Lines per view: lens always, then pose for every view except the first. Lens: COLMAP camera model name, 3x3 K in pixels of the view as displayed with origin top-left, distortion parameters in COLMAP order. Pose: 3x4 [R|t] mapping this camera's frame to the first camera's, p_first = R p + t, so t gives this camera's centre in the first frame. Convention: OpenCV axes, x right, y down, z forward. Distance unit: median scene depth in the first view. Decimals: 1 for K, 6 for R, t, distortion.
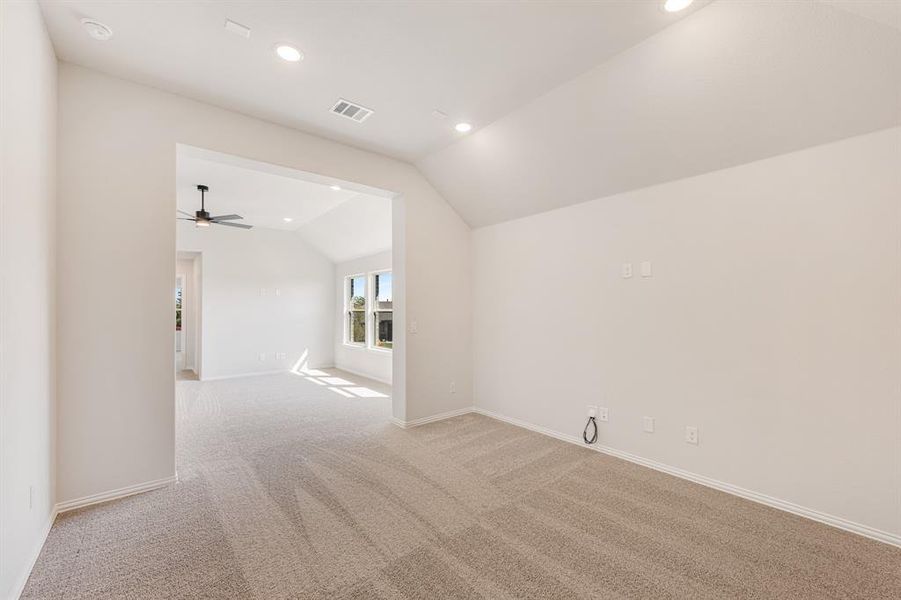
lens RADIAL K [[365.3, 0, 450.5], [0, 365.3, 300.0], [0, 0, 1]] dist [-0.001362, -0.000194]
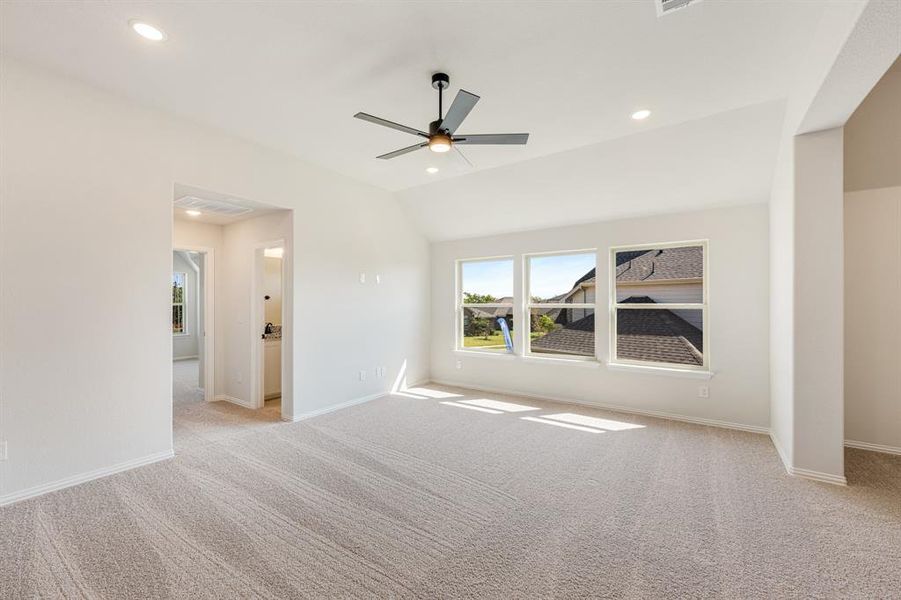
lens RADIAL K [[365.3, 0, 450.5], [0, 365.3, 300.0], [0, 0, 1]] dist [-0.001362, -0.000194]
pose [[0.962005, 0.005938, 0.272966, -0.513881], [-0.009274, 0.999897, 0.010933, 0.009194], [-0.272873, -0.013049, 0.961962, 0.298059]]
